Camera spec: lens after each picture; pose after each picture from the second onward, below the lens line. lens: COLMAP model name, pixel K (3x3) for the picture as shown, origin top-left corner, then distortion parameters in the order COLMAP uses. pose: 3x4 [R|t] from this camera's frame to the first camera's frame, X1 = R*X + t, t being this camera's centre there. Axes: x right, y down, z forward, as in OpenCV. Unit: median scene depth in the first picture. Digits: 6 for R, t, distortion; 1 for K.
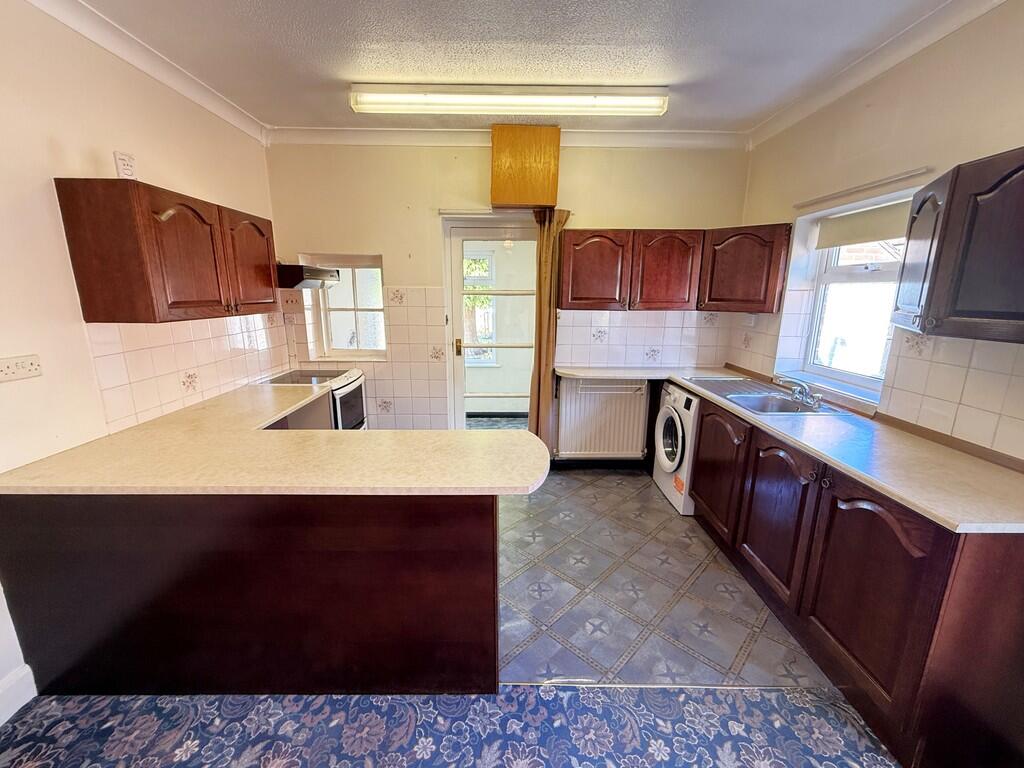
lens RADIAL K [[421.4, 0, 509.9], [0, 421.4, 385.3], [0, 0, 1]] dist [-0.000228, 0.000266]
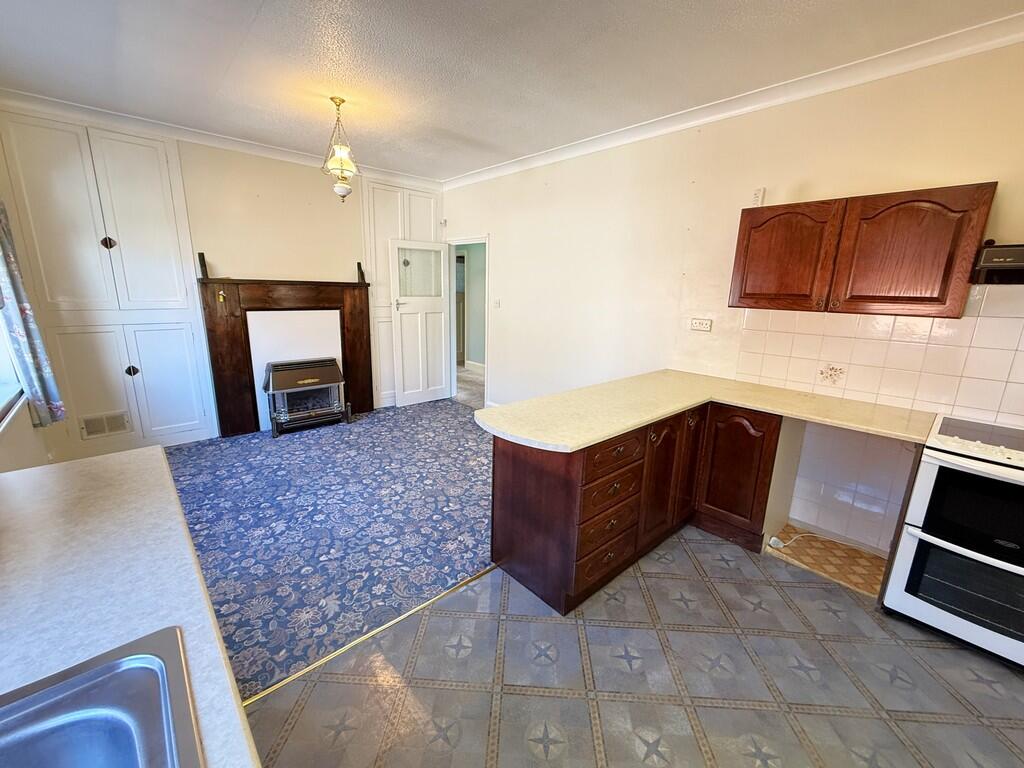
lens RADIAL K [[418.5, 0, 502.2], [0, 418.5, 380.3], [0, 0, 1]] dist [0.001341, 0.000178]
pose [[-0.751664, 0.122538, -0.648063, 0.481041], [-0.173171, 0.911448, 0.373194, -0.218063], [0.636406, 0.392743, -0.663883, 1.060665]]
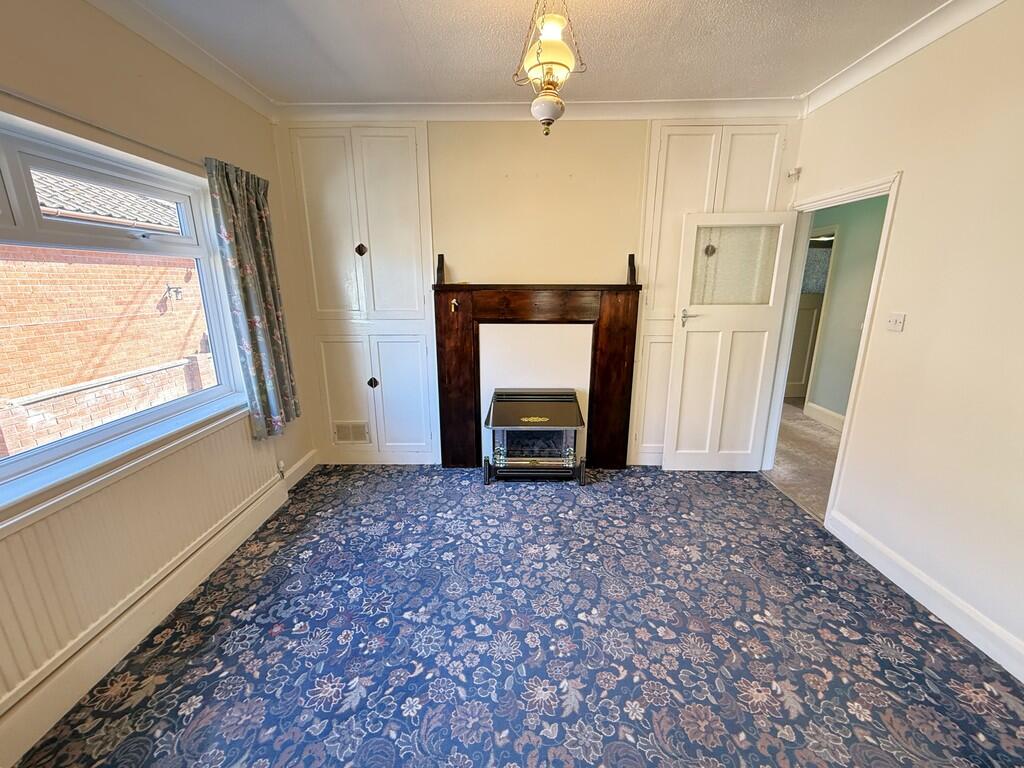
lens RADIAL K [[410.9, 0, 509.7], [0, 410.9, 386.4], [0, 0, 1]] dist [-0.000070, 0.000039]
pose [[-0.999790, -0.006534, 0.019431, 0.052970], [0.003043, 0.890059, 0.455834, -0.108203], [-0.020273, 0.455798, -0.889852, 0.532701]]
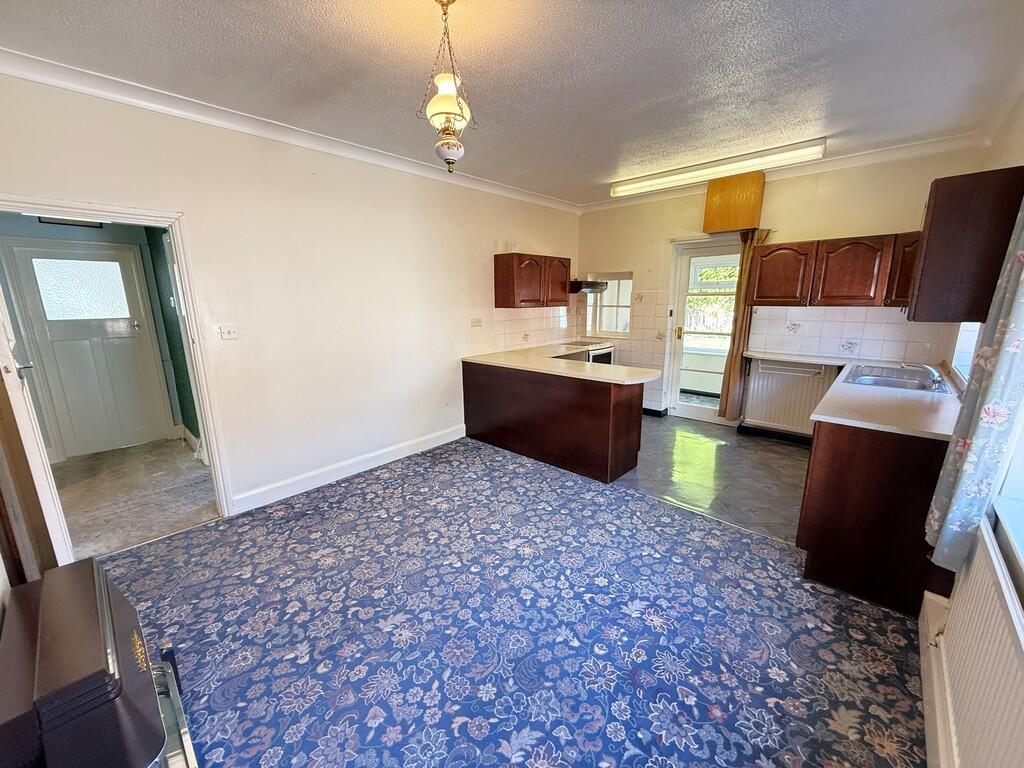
lens RADIAL K [[410.9, 0, 509.7], [0, 410.9, 386.4], [0, 0, 1]] dist [-0.000070, 0.000039]
pose [[0.724608, 0.133513, -0.676105, 0.574202], [-0.137269, 0.989358, 0.048255, 0.134460], [0.675352, 0.057842, 0.735224, -0.531669]]
